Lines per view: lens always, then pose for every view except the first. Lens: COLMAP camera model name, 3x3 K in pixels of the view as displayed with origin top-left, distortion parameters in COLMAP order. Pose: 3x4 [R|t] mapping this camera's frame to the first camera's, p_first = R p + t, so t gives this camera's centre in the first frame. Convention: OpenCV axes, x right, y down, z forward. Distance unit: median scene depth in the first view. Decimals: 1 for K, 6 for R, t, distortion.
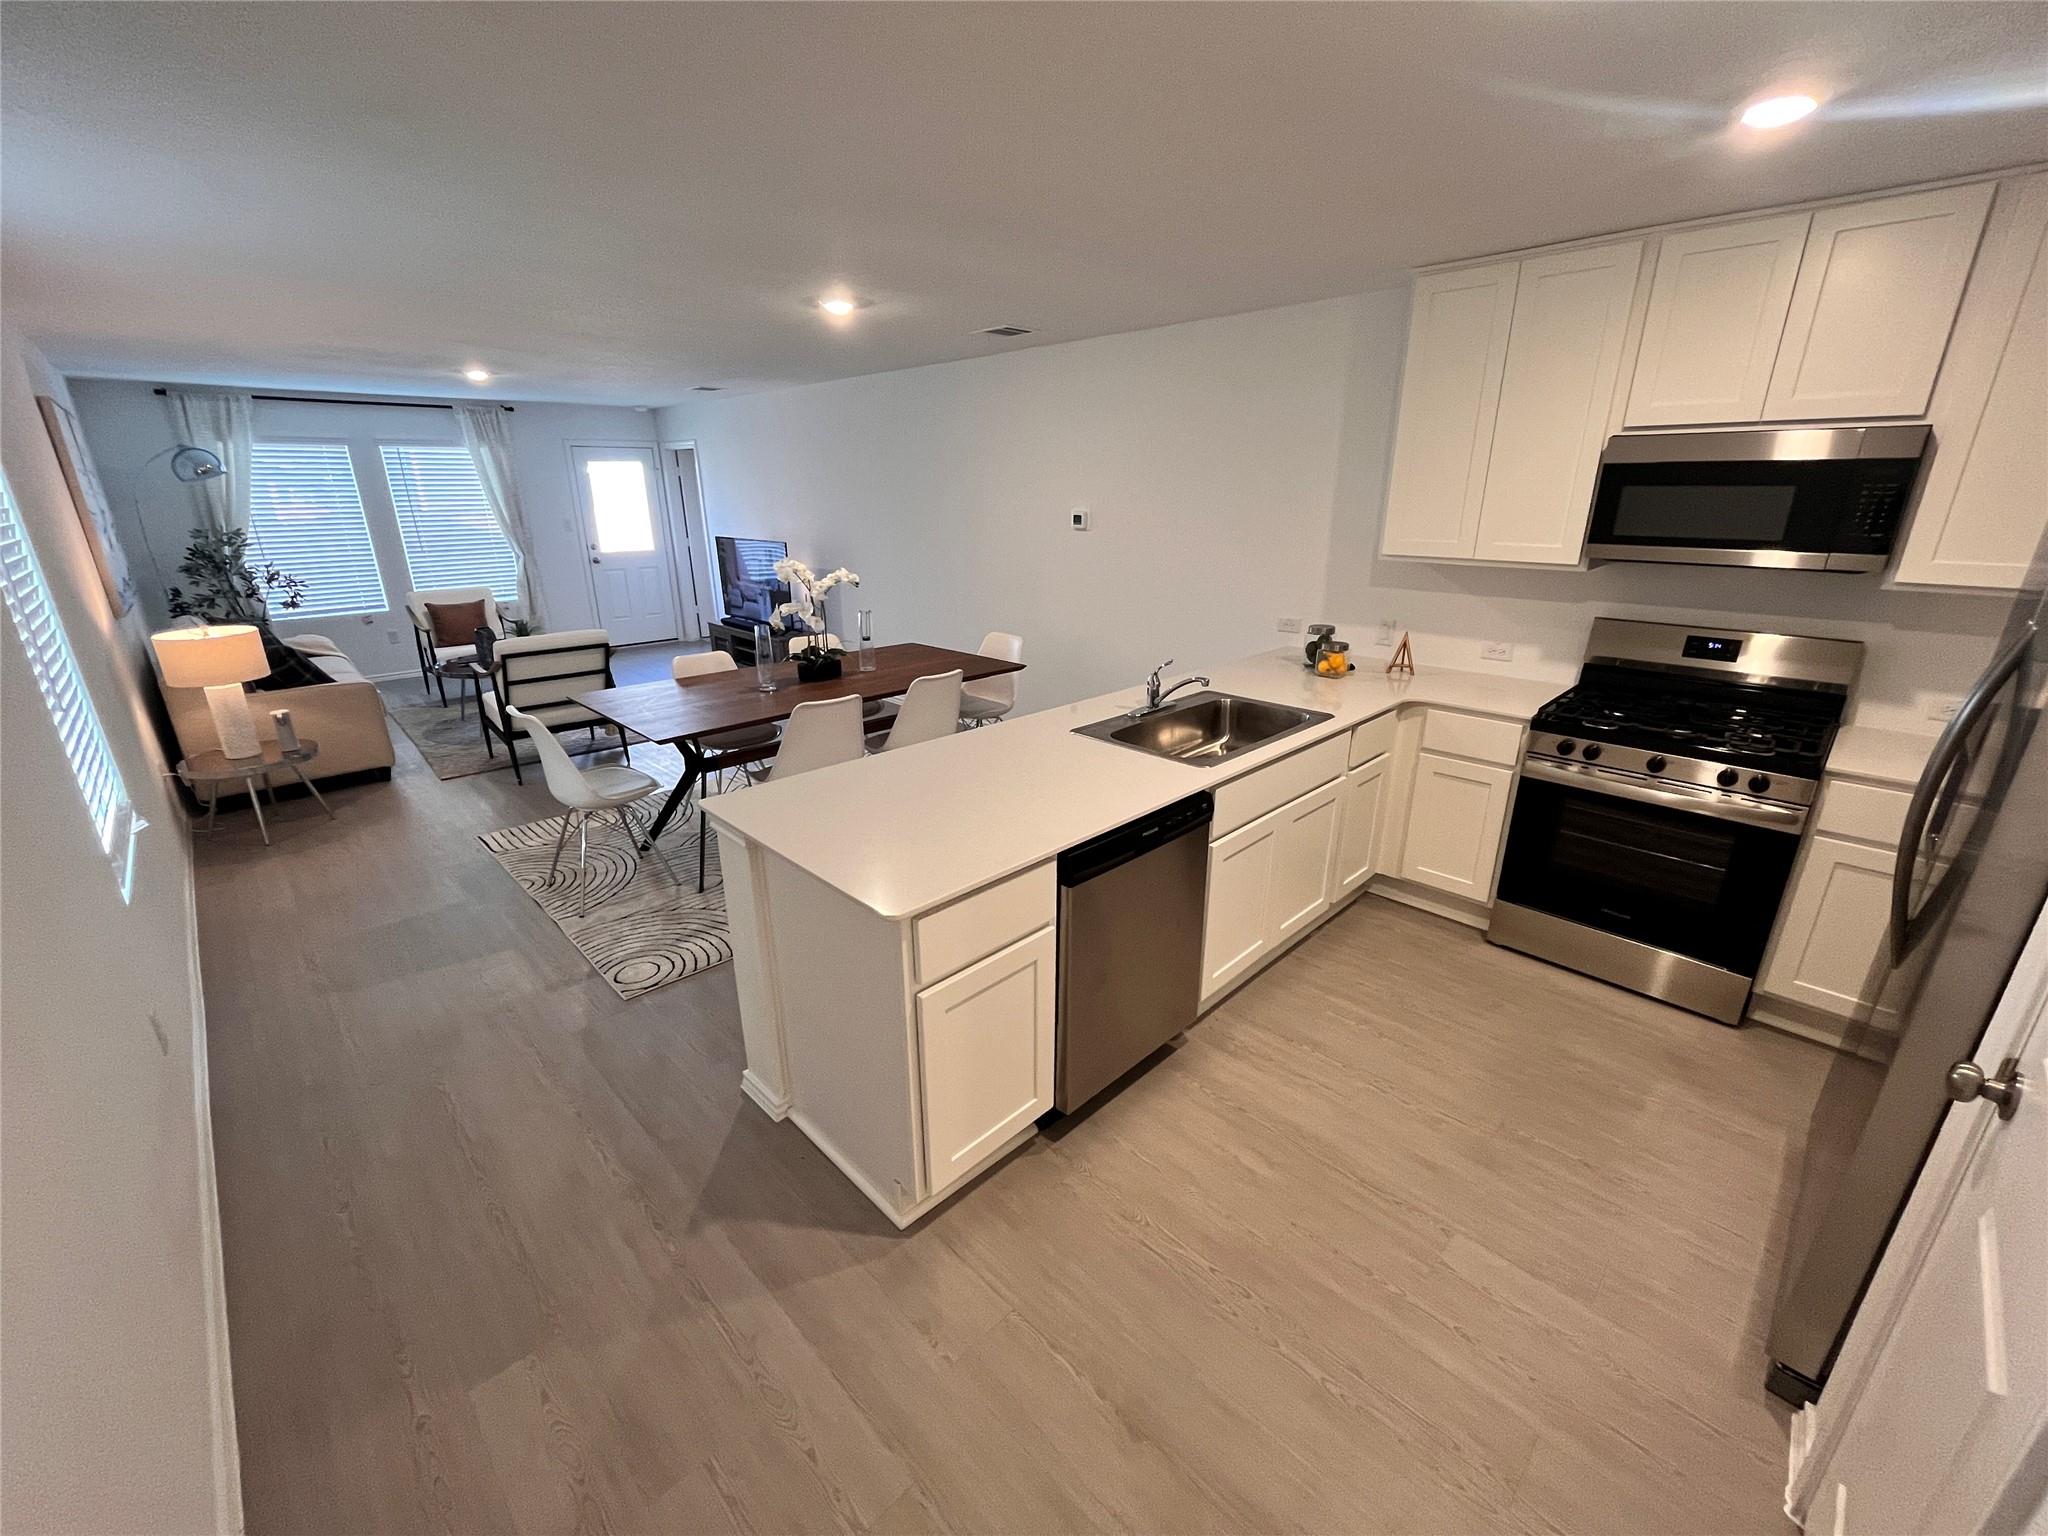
lens RADIAL K [[832.0, 0, 1017.3], [0, 832.0, 773.2], [0, 0, 1]] dist [-0.002678, -0.000719]
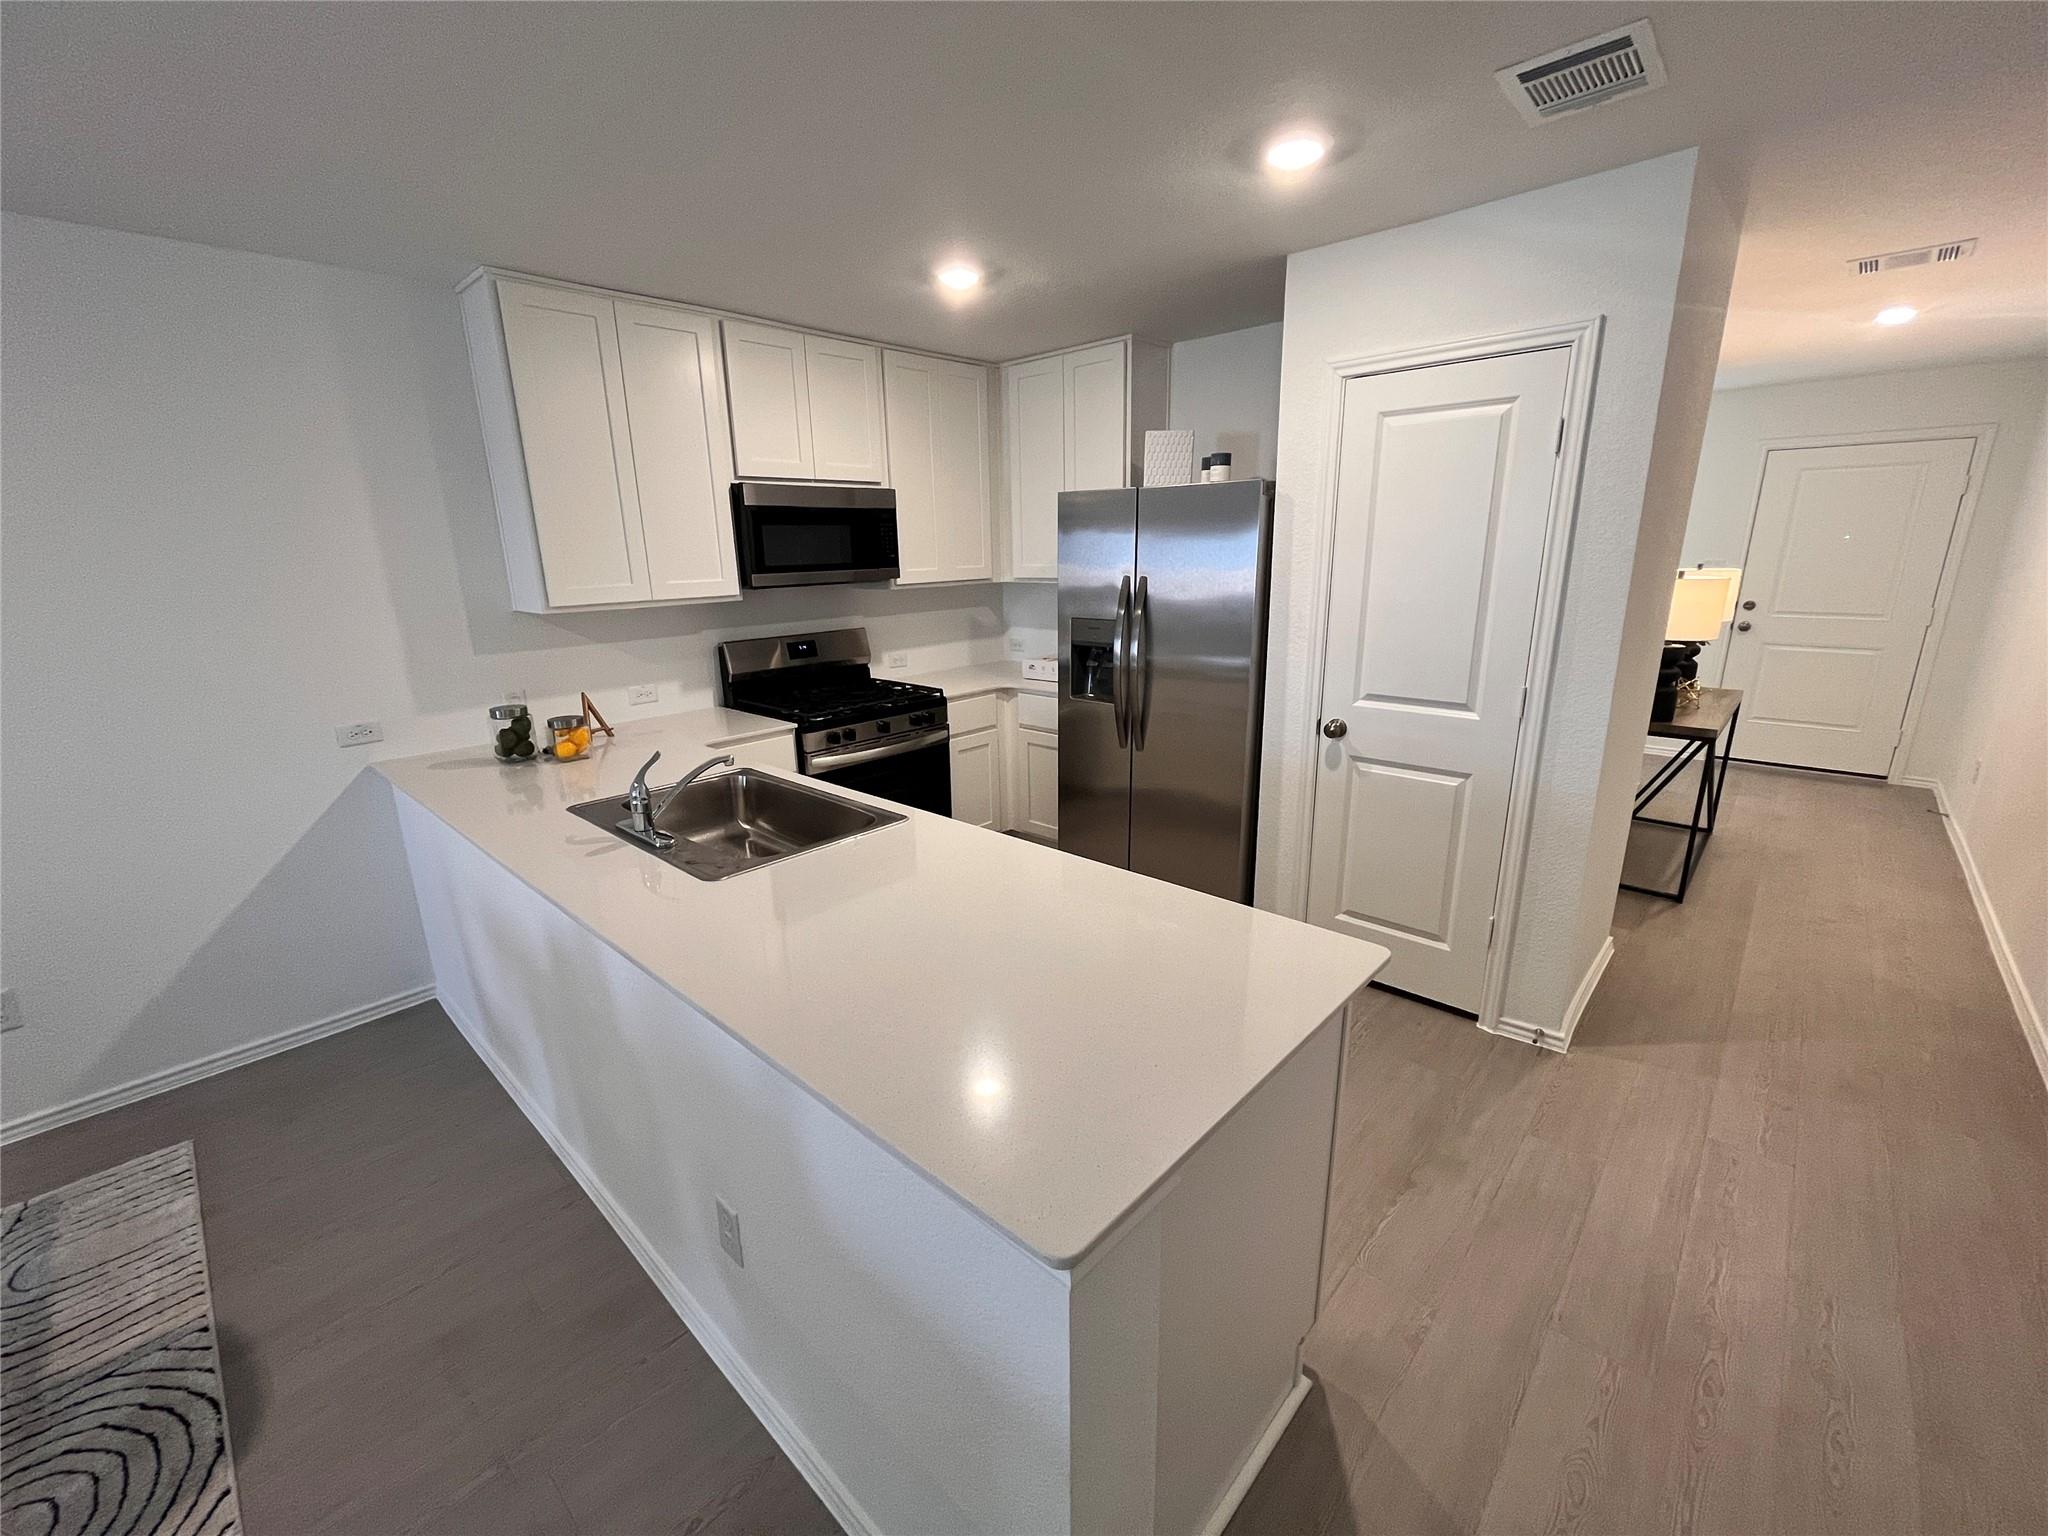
lens RADIAL K [[832.0, 0, 1017.3], [0, 832.0, 773.2], [0, 0, 1]] dist [-0.002678, -0.000719]
pose [[-0.041256, -0.258459, 0.965141, -0.451044], [0.350949, 0.900666, 0.256194, -0.172639], [-0.935485, 0.349284, 0.053548, 0.612227]]
